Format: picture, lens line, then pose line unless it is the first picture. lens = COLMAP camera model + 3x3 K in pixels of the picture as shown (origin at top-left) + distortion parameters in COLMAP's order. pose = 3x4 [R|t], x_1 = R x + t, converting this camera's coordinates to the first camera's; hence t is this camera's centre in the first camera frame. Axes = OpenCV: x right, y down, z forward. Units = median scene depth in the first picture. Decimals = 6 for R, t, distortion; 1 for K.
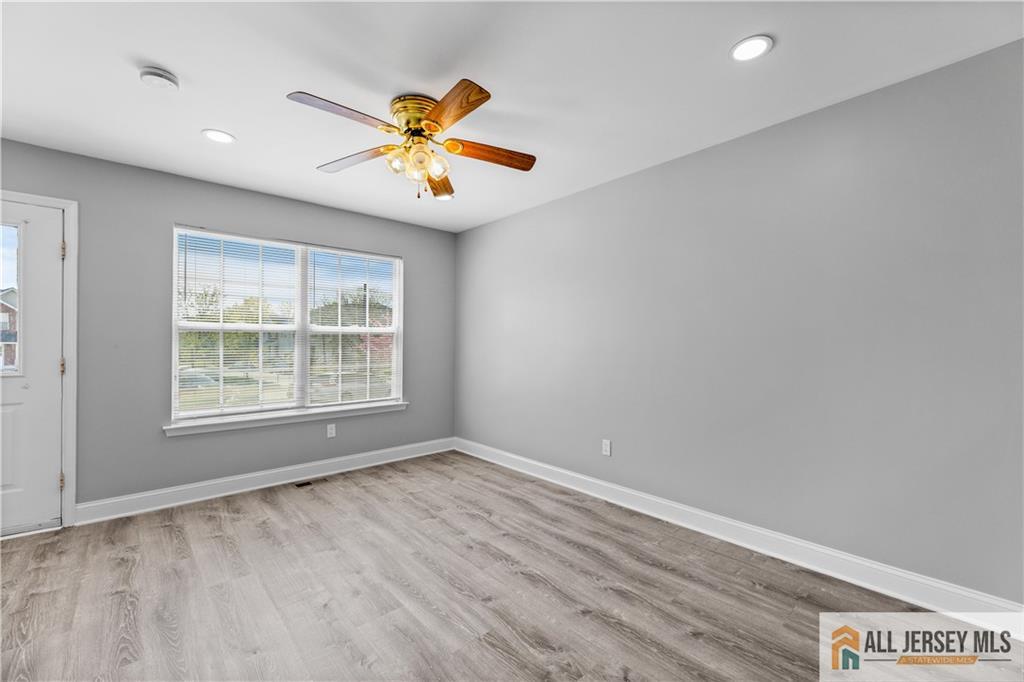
lens RADIAL K [[418.6, 0, 514.0], [0, 418.6, 348.4], [0, 0, 1]] dist [-0.001106, -0.000016]
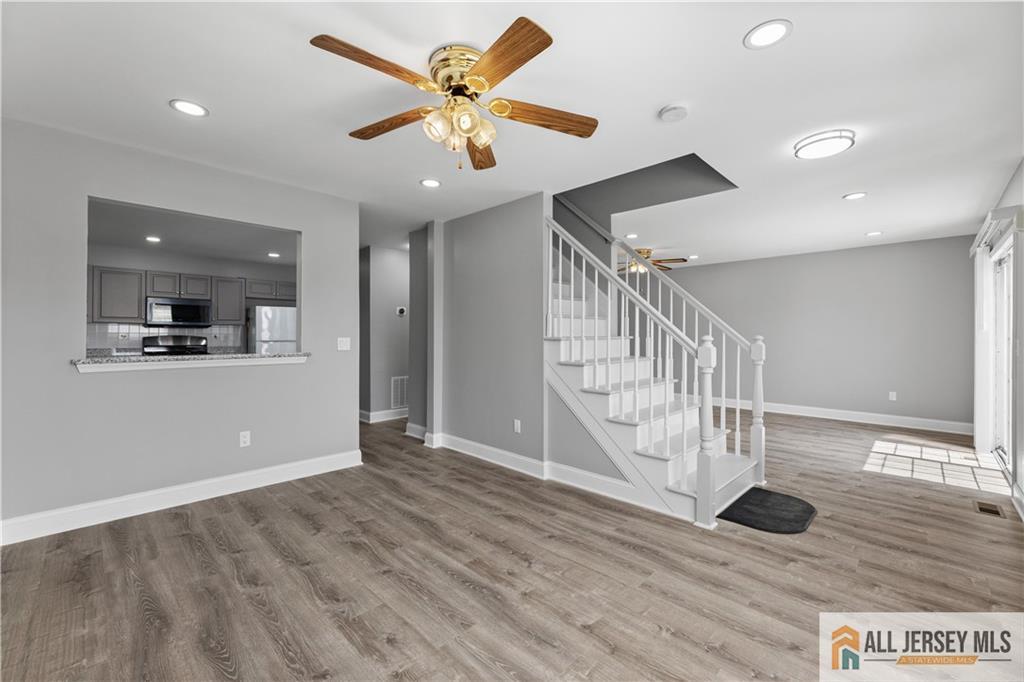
lens RADIAL K [[418.6, 0, 514.0], [0, 418.6, 348.4], [0, 0, 1]] dist [-0.001106, -0.000016]
pose [[-0.998178, -0.003762, -0.060228, -0.317138], [-0.006551, 0.998912, 0.046175, -0.033460], [0.059988, 0.046485, -0.997116, 2.023621]]
